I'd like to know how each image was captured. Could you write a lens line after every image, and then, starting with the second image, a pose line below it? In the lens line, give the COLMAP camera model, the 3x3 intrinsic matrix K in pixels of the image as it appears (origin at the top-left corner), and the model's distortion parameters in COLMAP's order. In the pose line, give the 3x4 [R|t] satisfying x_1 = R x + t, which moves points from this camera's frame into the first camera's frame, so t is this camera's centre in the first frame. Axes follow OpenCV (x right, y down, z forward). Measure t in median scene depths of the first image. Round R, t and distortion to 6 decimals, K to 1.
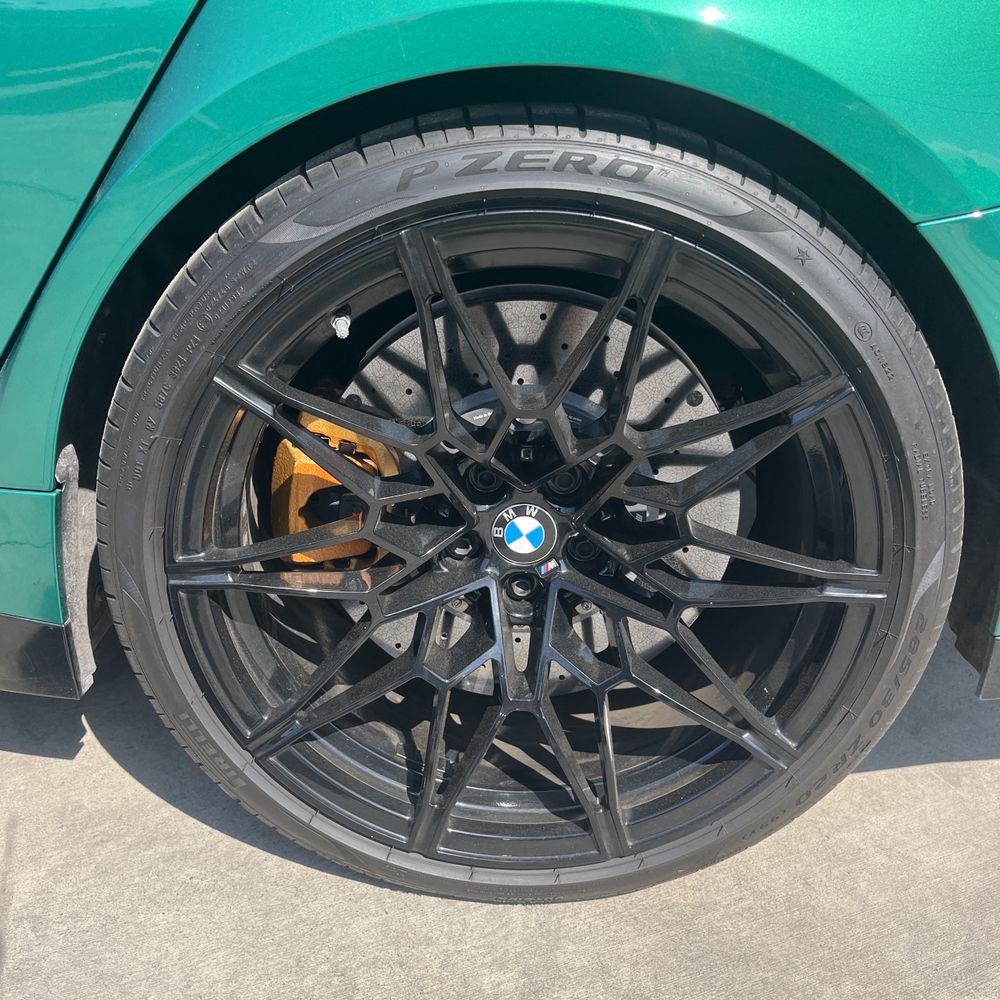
lens RADIAL K [[1060.7, 0, 501.0], [0, 1060.7, 487.0], [0, 0, 1]] dist [0.017454, 0.000642]
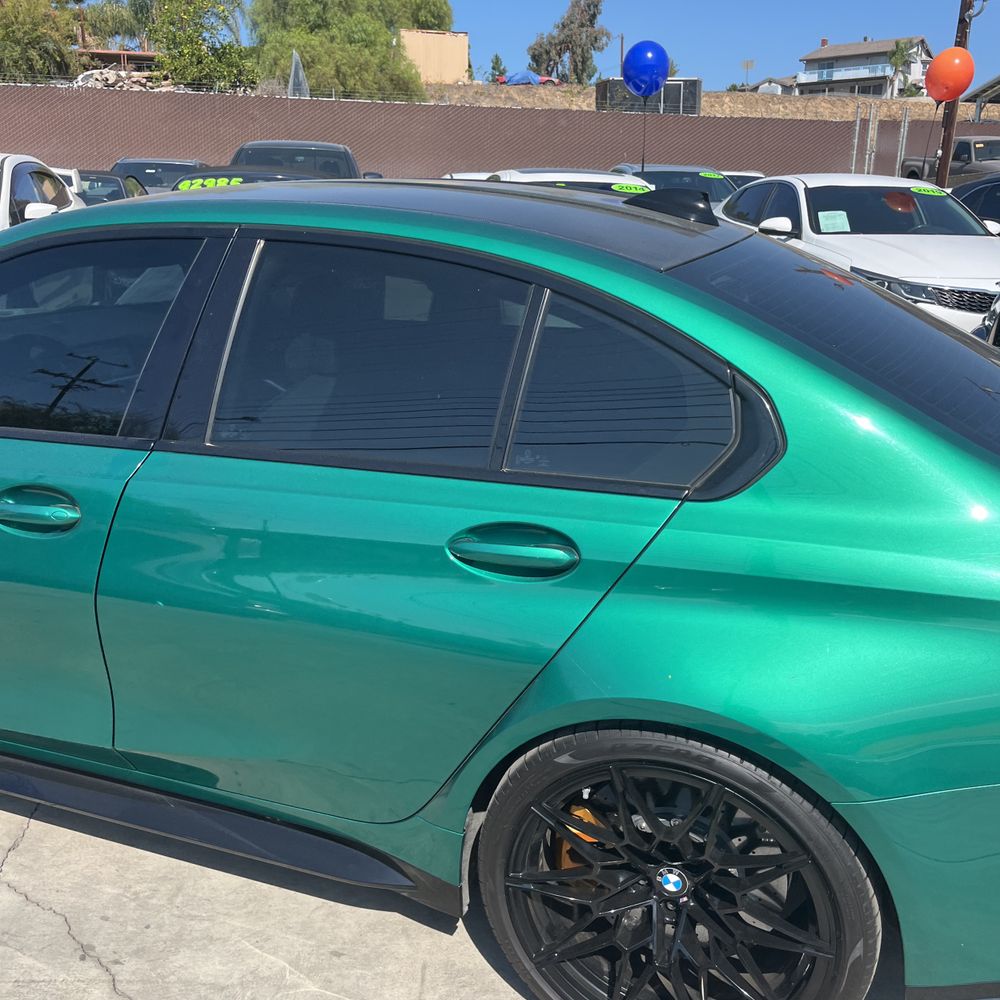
lens RADIAL K [[1060.7, 0, 501.0], [0, 1060.7, 487.0], [0, 0, 1]] dist [0.017454, 0.000642]
pose [[0.943100, 0.070061, -0.325046, 0.327585], [-0.100585, 0.991862, -0.078054, -0.522827], [0.316932, 0.106308, 0.942472, -1.131813]]
